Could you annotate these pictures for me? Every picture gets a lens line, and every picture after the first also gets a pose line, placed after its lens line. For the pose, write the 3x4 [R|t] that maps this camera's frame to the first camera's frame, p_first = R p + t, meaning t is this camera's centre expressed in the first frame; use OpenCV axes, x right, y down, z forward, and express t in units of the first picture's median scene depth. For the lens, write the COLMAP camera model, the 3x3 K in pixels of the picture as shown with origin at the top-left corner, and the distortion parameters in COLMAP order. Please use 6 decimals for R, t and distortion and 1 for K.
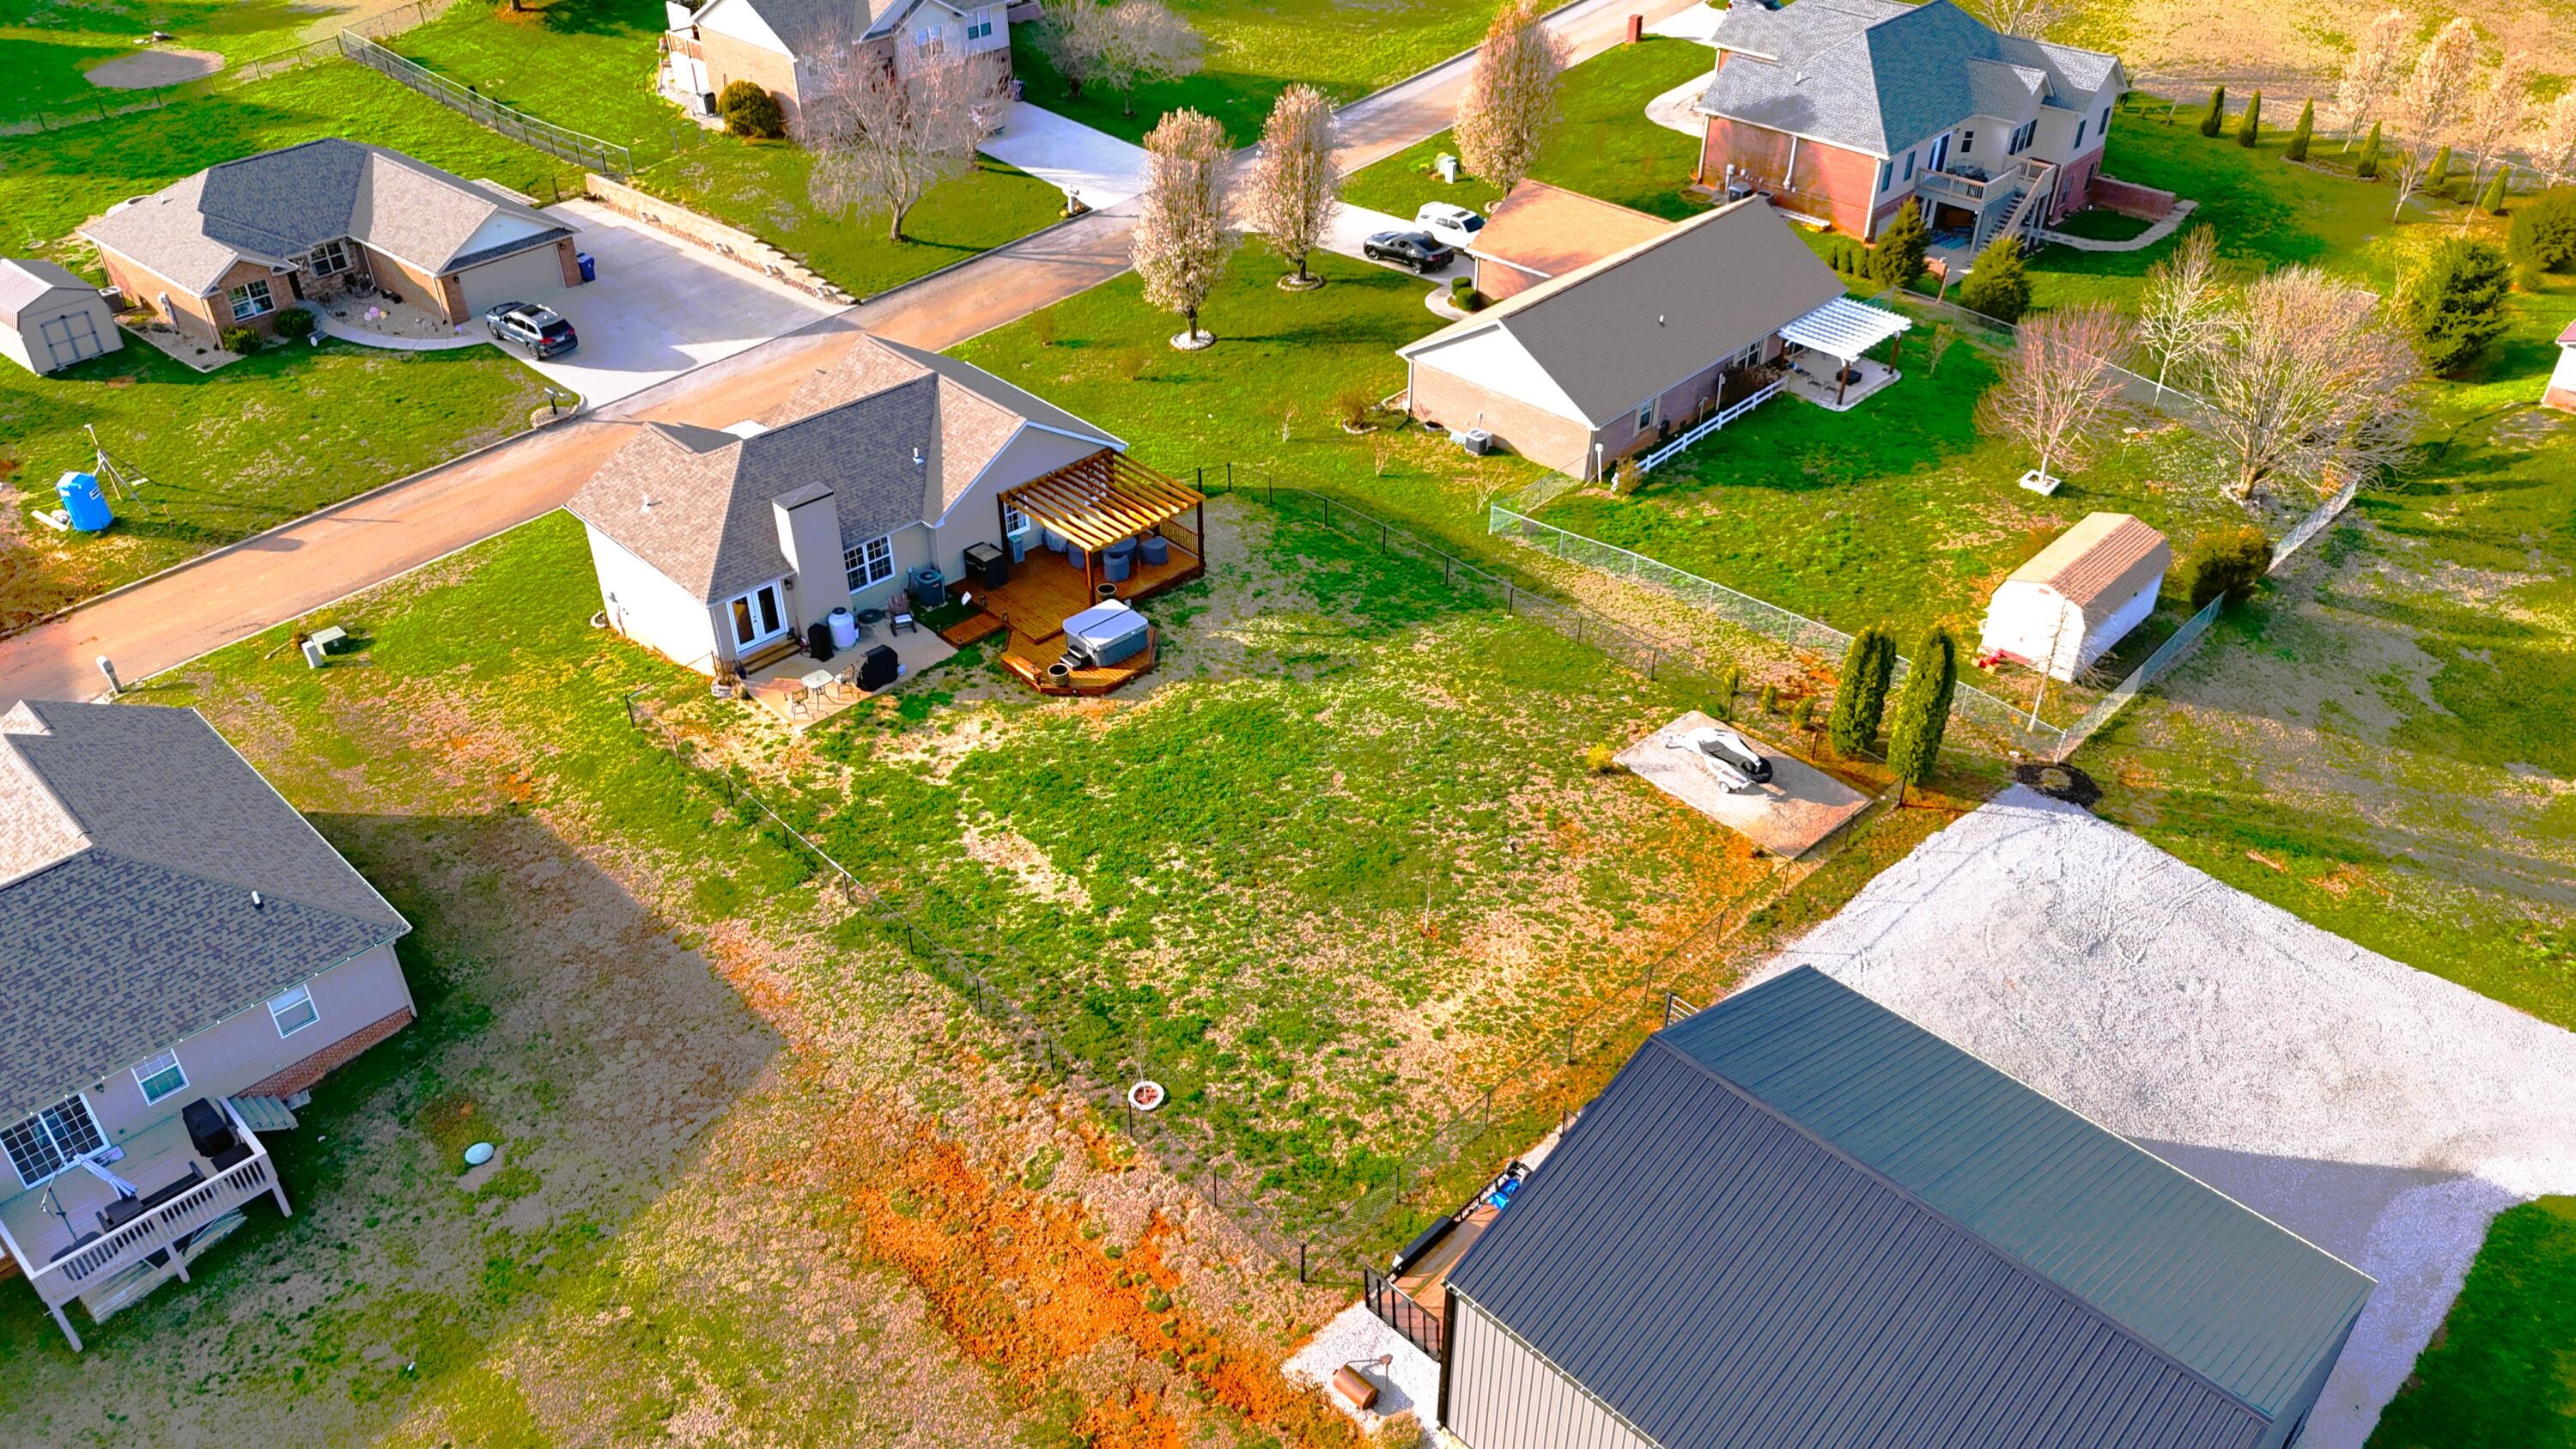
lens RADIAL K [[1890.7, 0, 1307.0], [0, 1890.7, 728.4], [0, 0, 1]] dist [0.080235, -0.111982]
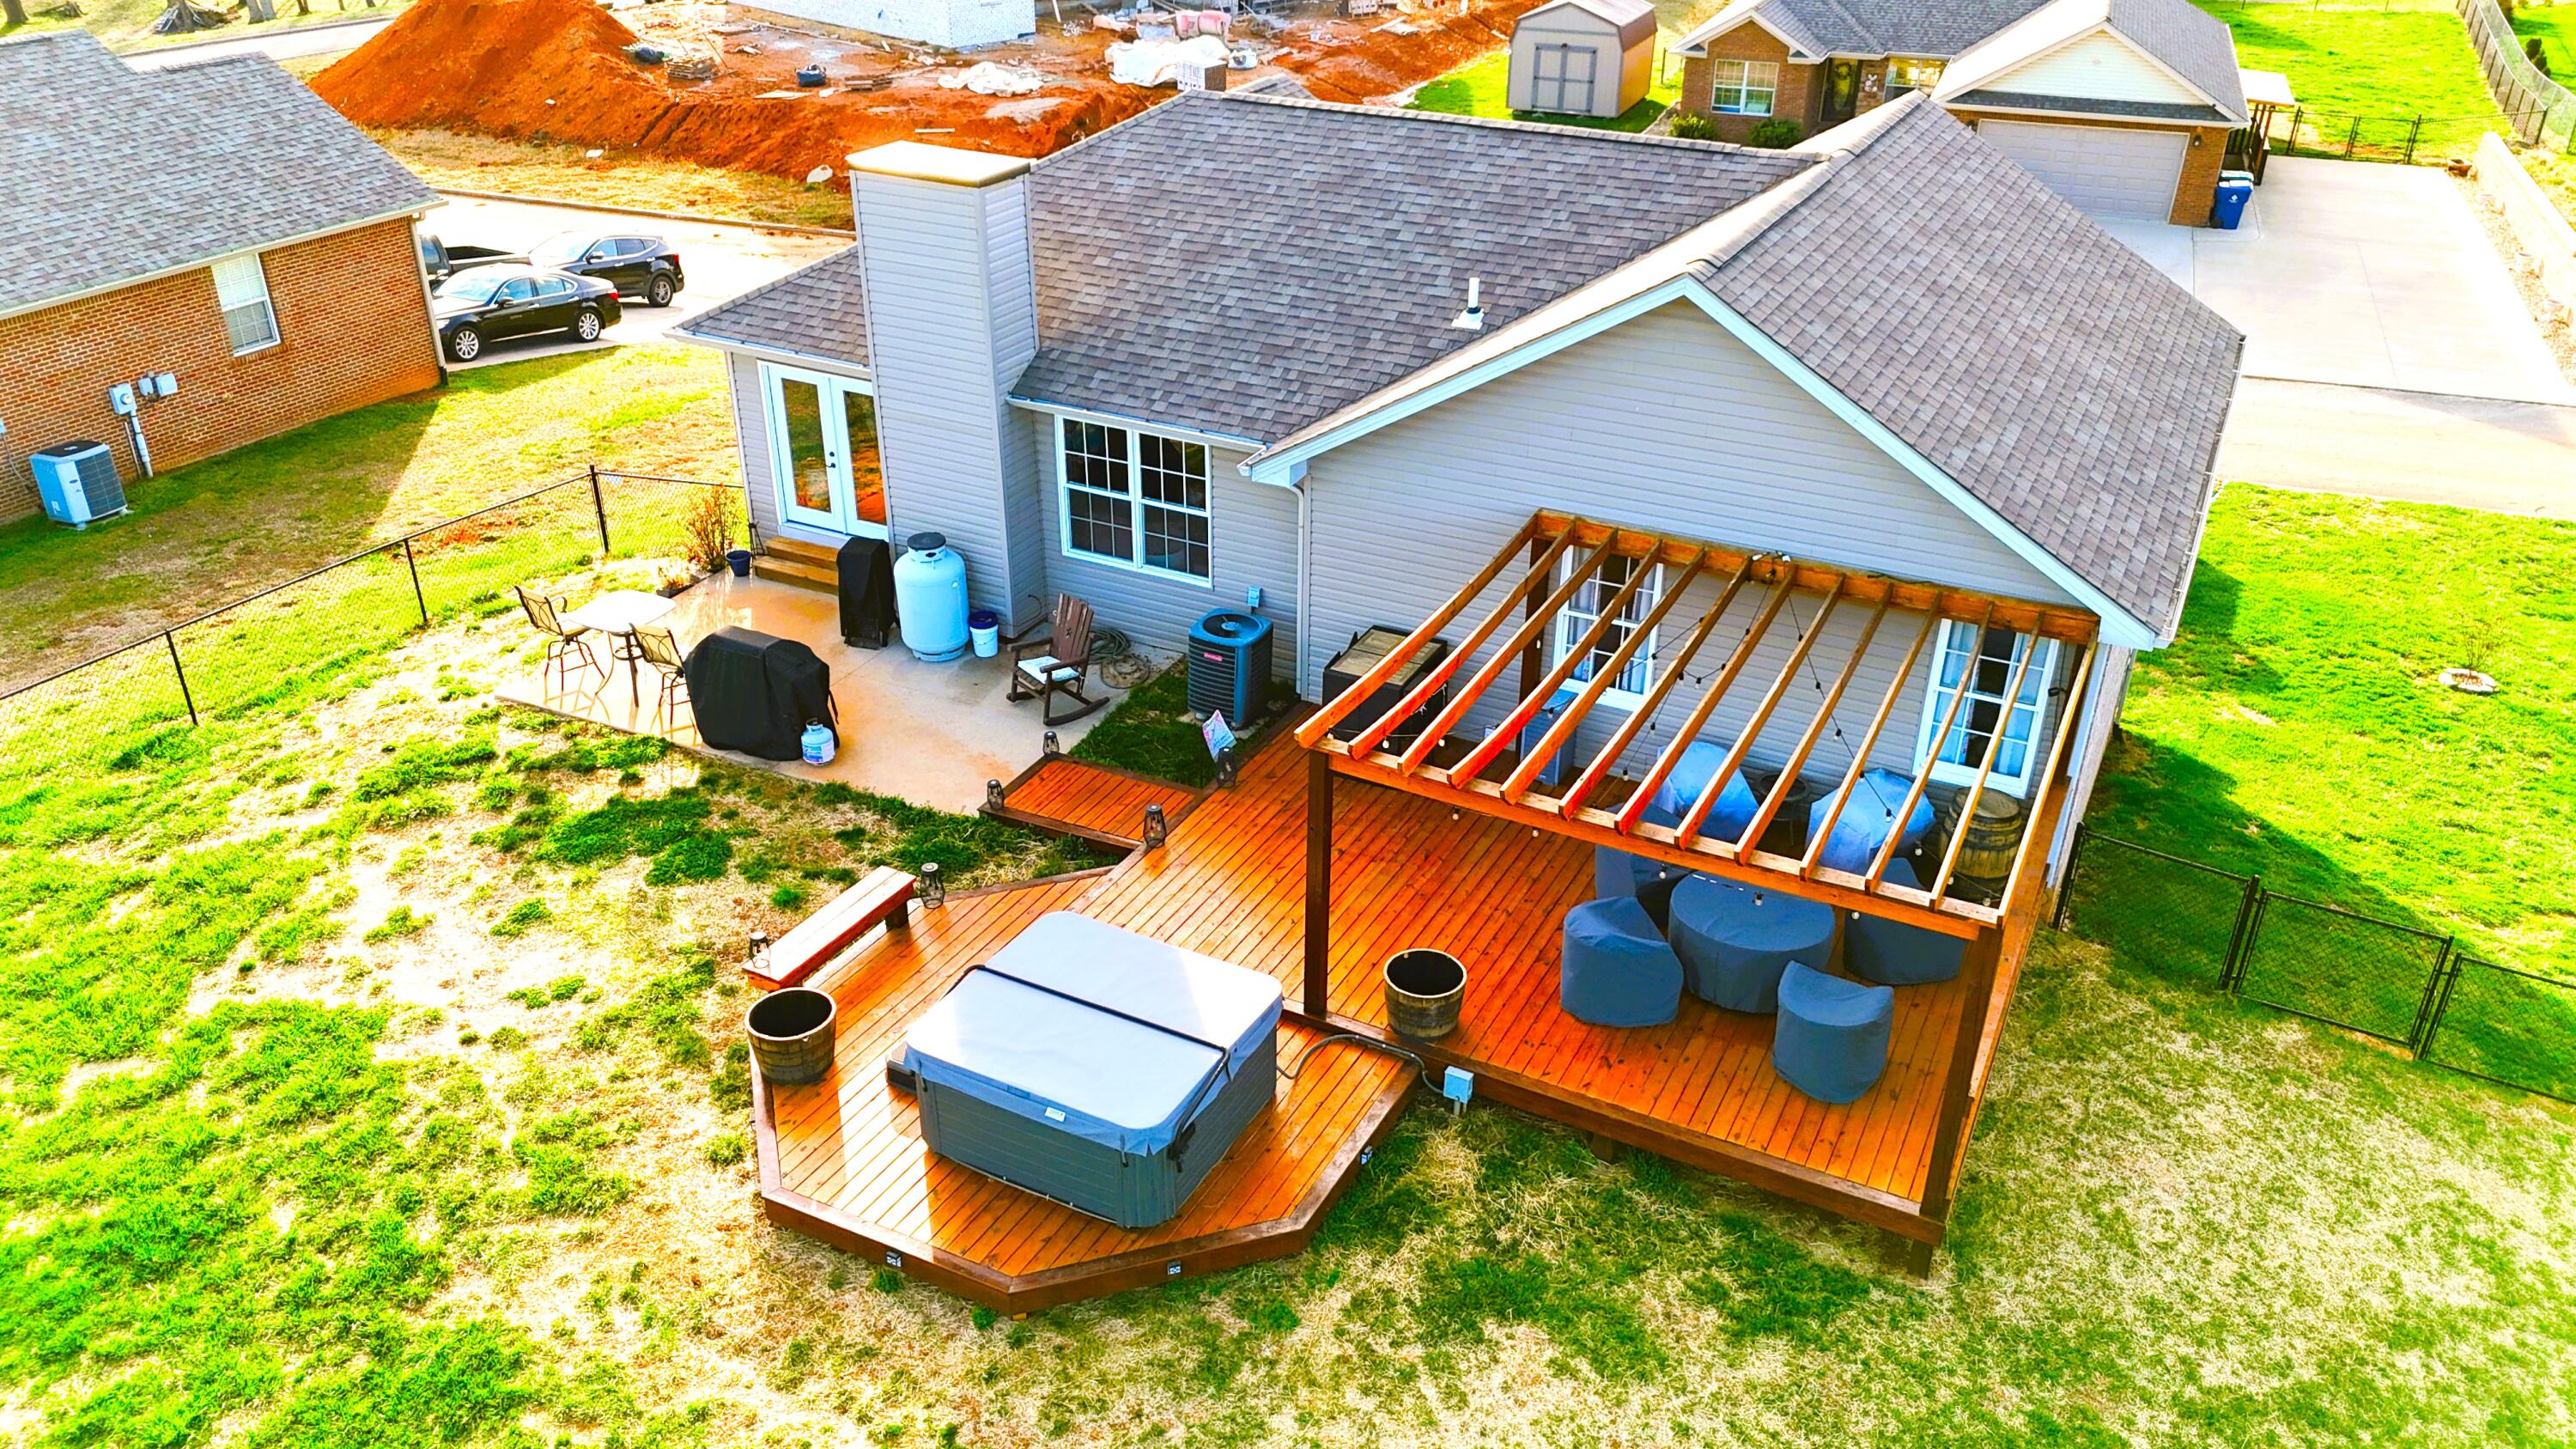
lens RADIAL K [[1896.1, 0, 1294.0], [0, 1896.1, 719.8], [0, 0, 1]] dist [0.074621, -0.076715]
pose [[0.316195, 0.446282, -0.837170, 0.074080], [-0.559245, 0.800500, 0.215510, -0.144463], [0.766333, 0.400040, 0.502695, 0.878734]]
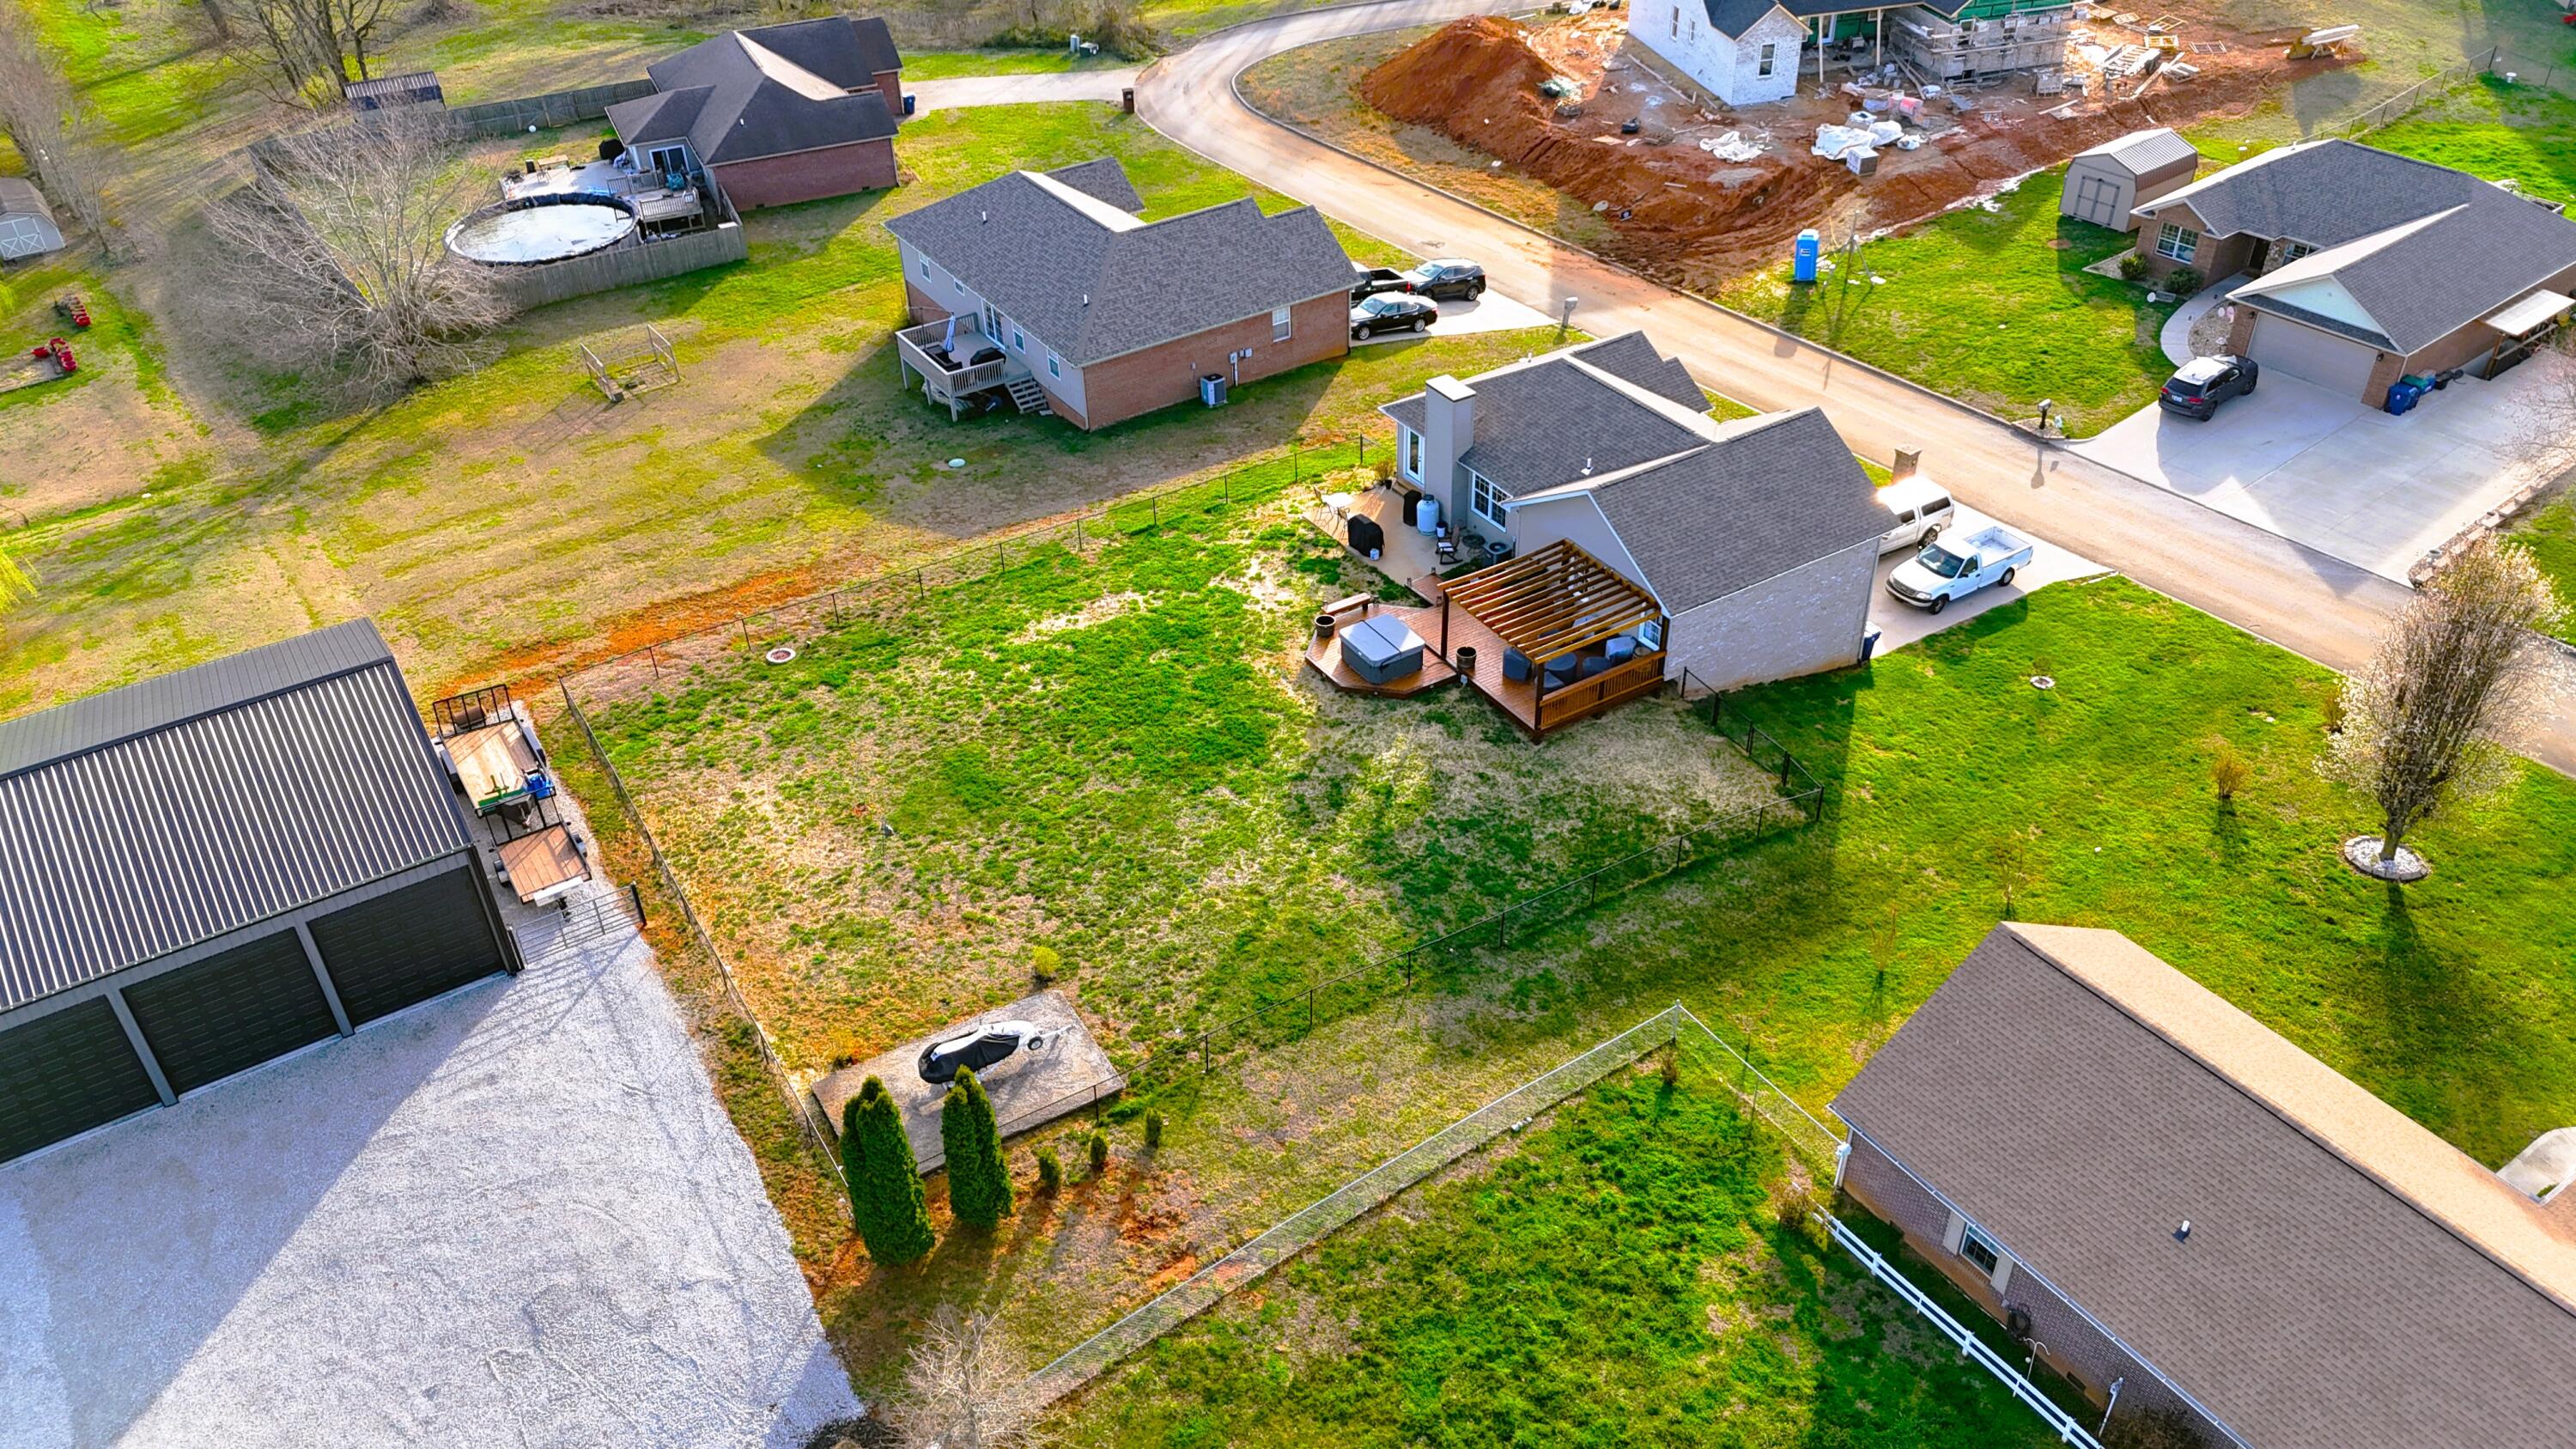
lens RADIAL K [[1896.1, 0, 1294.0], [0, 1896.1, 719.8], [0, 0, 1]] dist [0.074621, -0.076715]
pose [[-0.215516, 0.574623, -0.789532, 0.691091], [-0.548841, 0.597461, 0.584648, -0.570552], [0.807667, 0.559329, 0.186614, 0.794389]]
